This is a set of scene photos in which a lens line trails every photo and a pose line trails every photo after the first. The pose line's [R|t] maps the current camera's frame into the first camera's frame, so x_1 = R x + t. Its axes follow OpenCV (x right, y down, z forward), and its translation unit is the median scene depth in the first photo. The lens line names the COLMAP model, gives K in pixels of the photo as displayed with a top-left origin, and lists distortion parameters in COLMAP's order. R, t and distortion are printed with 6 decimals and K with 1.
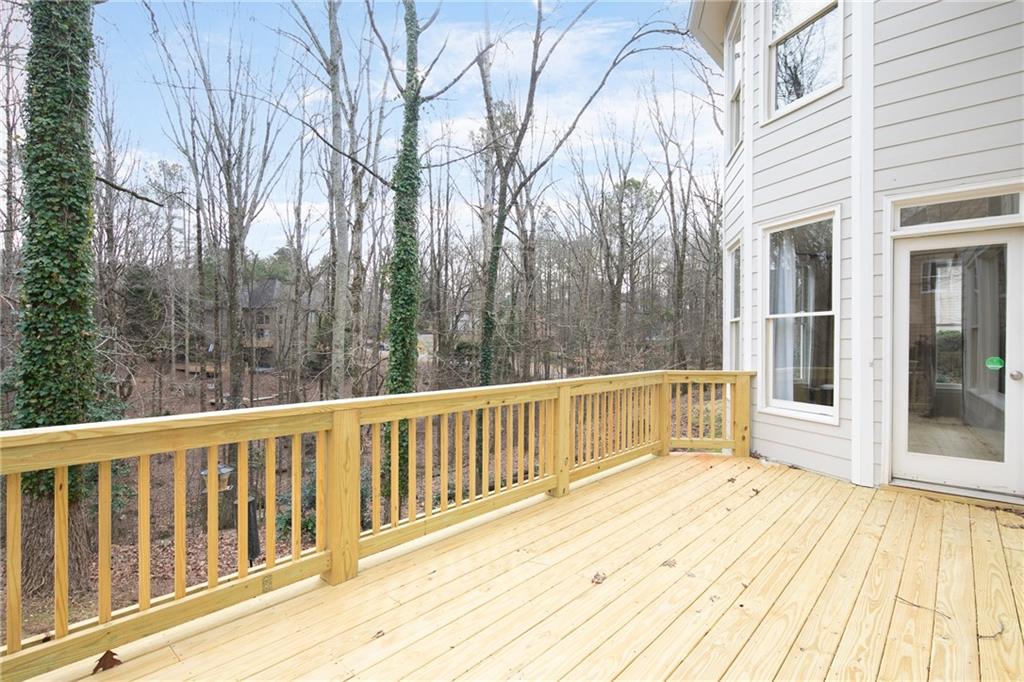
lens RADIAL K [[495.5, 0, 506.8], [0, 495.5, 334.6], [0, 0, 1]] dist [-0.000299, -0.000197]
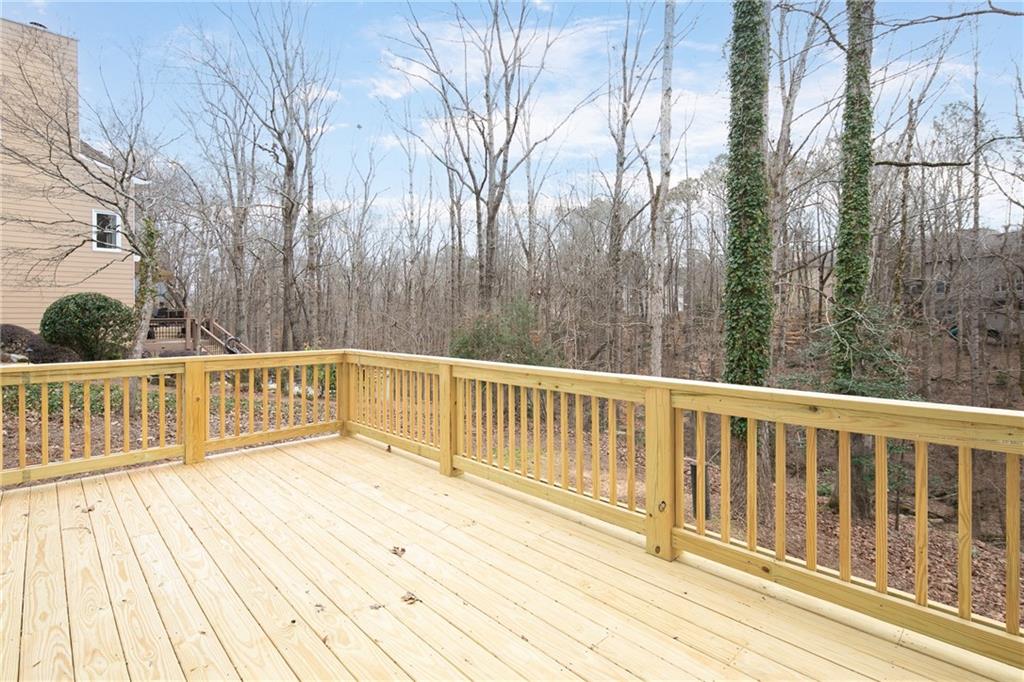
lens RADIAL K [[504.6, 0, 516.2], [0, 504.6, 310.2], [0, 0, 1]] dist [-0.003156, -0.001476]
pose [[-0.069142, -0.017995, -0.997444, 0.859232], [0.011264, 0.999759, -0.018817, 0.012570], [0.997543, -0.012537, -0.068923, 0.934991]]
